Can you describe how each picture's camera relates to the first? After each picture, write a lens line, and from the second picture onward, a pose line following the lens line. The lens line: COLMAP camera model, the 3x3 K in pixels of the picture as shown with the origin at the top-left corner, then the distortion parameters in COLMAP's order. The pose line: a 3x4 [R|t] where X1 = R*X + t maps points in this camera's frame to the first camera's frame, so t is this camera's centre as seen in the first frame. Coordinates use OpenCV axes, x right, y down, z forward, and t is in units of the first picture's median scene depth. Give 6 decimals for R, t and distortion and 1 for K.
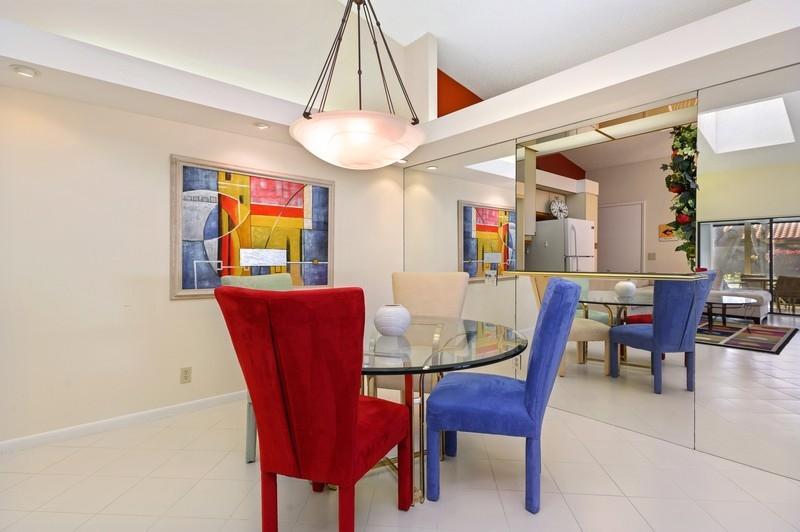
lens RADIAL K [[390.2, 0, 403.0], [0, 390.2, 267.8], [0, 0, 1]] dist [0.016129, 0.000410]
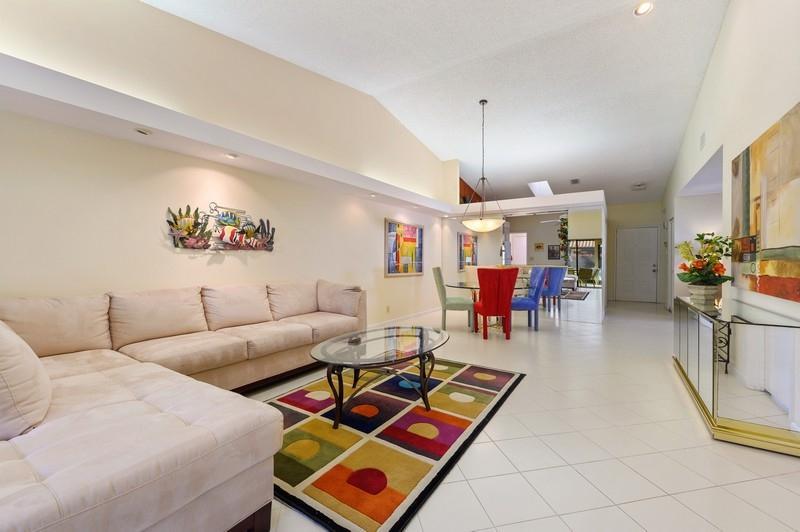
lens RADIAL K [[305.5, 0, 402.0], [0, 305.5, 266.8], [0, 0, 1]] dist [-0.000435, -0.000033]
pose [[0.968463, -0.011370, 0.248897, -0.791149], [0.012270, 0.999923, -0.002064, 0.016265], [-0.248854, 0.005053, 0.968528, -0.702933]]
